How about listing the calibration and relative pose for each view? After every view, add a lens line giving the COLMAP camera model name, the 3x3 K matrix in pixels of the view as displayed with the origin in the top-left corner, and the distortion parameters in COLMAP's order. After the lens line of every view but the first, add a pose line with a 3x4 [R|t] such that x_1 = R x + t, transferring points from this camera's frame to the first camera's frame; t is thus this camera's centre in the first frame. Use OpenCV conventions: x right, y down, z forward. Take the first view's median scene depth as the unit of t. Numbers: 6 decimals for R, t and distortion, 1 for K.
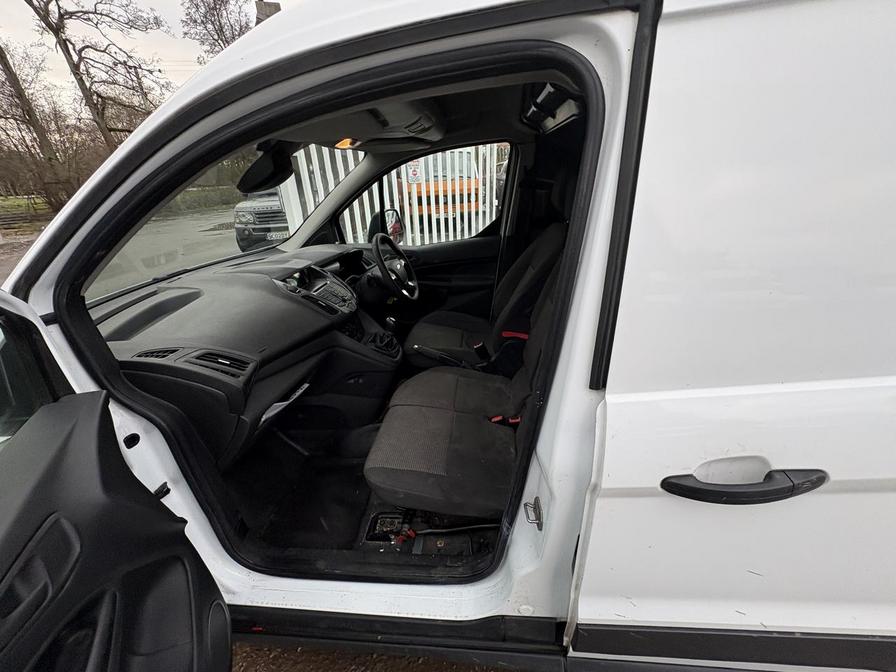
lens RADIAL K [[357.8, 0, 445.5], [0, 357.8, 335.9], [0, 0, 1]] dist [0.002812, -0.000443]
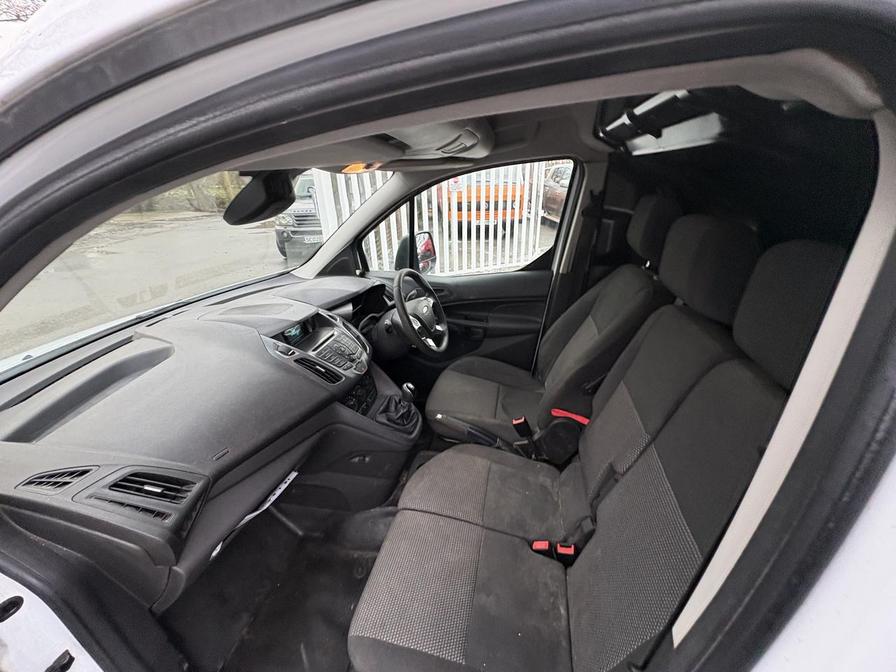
lens RADIAL K [[357.8, 0, 445.5], [0, 357.8, 336.4], [0, 0, 1]] dist [0.002812, -0.000443]
pose [[0.993789, 0.061718, -0.092598, -0.006239], [-0.061901, 0.998082, 0.000888, -0.152757], [0.092475, 0.004850, 0.995703, 0.213098]]
